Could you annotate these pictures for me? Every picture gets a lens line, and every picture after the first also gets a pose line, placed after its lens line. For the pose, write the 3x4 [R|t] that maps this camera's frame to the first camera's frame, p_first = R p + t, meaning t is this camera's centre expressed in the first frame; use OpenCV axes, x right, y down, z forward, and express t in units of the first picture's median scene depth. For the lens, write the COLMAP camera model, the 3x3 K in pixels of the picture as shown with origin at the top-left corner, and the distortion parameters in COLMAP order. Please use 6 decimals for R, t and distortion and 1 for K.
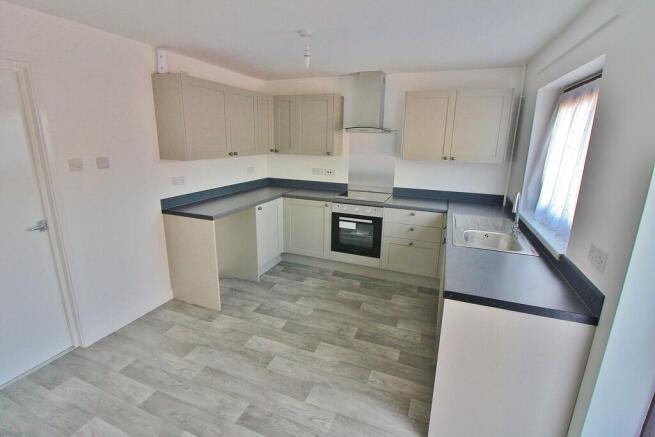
lens RADIAL K [[309.4, 0, 327.5], [0, 309.4, 218.5], [0, 0, 1]] dist [-0.021654, -0.000123]
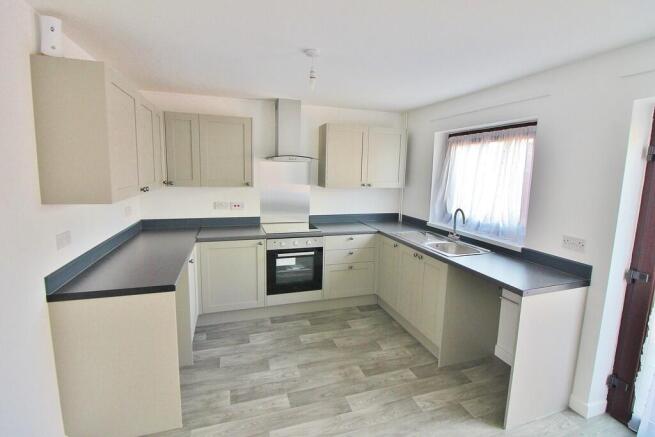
lens RADIAL K [[311.8, 0, 331.3], [0, 311.8, 214.1], [0, 0, 1]] dist [-0.023087, -0.000515]
pose [[0.757631, -0.094232, 0.645845, -0.432165], [0.156259, 0.986934, -0.039307, -0.062606], [-0.633702, 0.130699, 0.762456, 0.220271]]
